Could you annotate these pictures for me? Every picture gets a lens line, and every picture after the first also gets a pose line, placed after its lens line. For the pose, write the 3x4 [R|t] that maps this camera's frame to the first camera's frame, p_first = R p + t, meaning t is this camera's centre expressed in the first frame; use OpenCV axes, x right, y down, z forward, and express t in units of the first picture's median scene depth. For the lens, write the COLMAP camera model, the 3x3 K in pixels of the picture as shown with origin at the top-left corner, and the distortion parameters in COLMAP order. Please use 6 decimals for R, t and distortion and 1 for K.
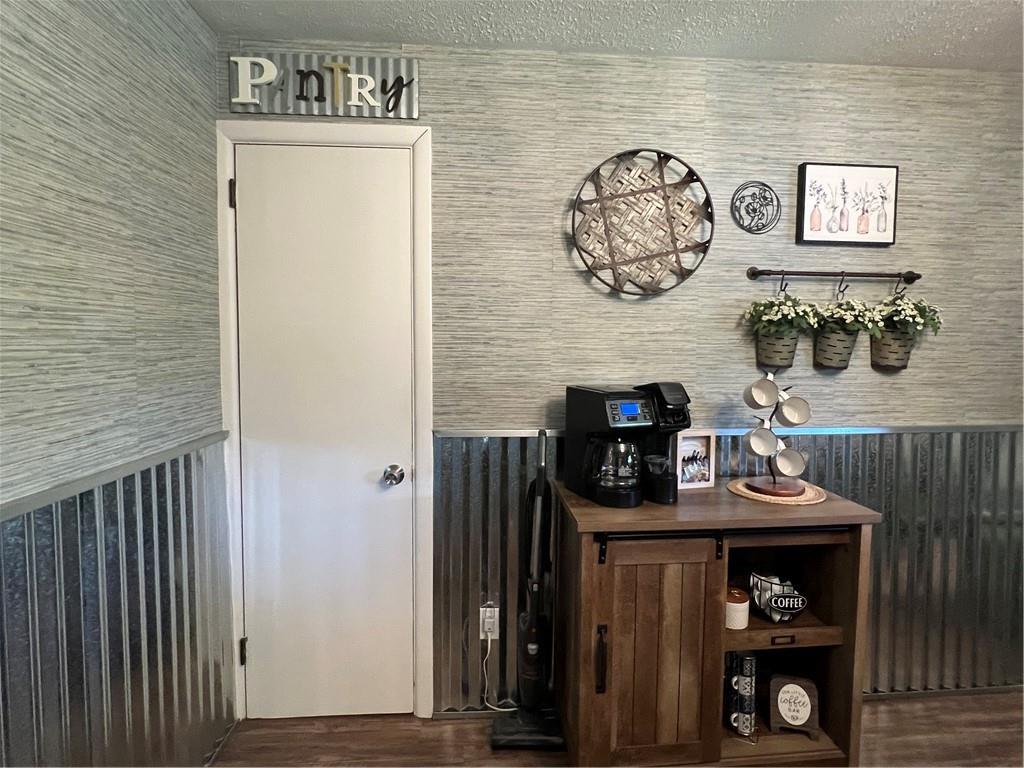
lens RADIAL K [[531.5, 0, 507.7], [0, 531.5, 374.5], [0, 0, 1]] dist [-0.004539, 0.001900]
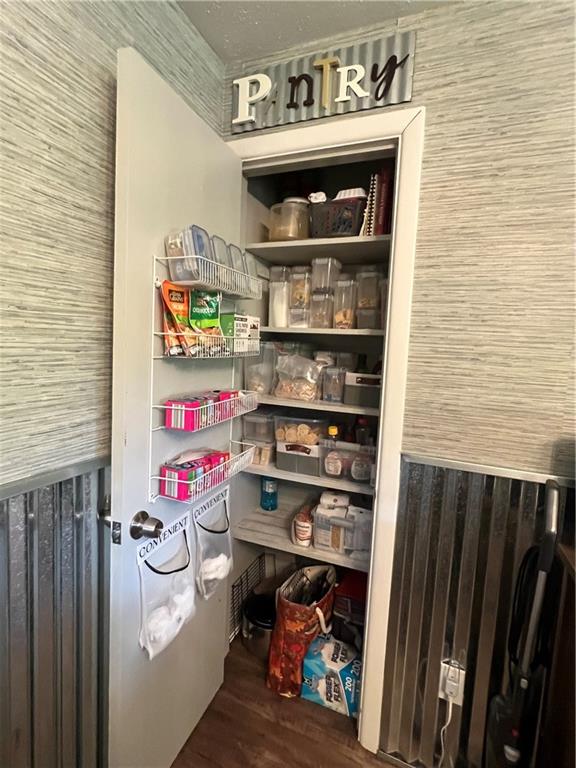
lens RADIAL K [[398.6, 0, 283.7], [0, 398.6, 376.2], [0, 0, 1]] dist [-0.004539, 0.001900]
pose [[0.905603, 0.071953, -0.417980, -0.051247], [-0.069051, 0.997369, 0.022083, -0.026964], [0.418469, 0.008864, 0.908188, 0.319147]]
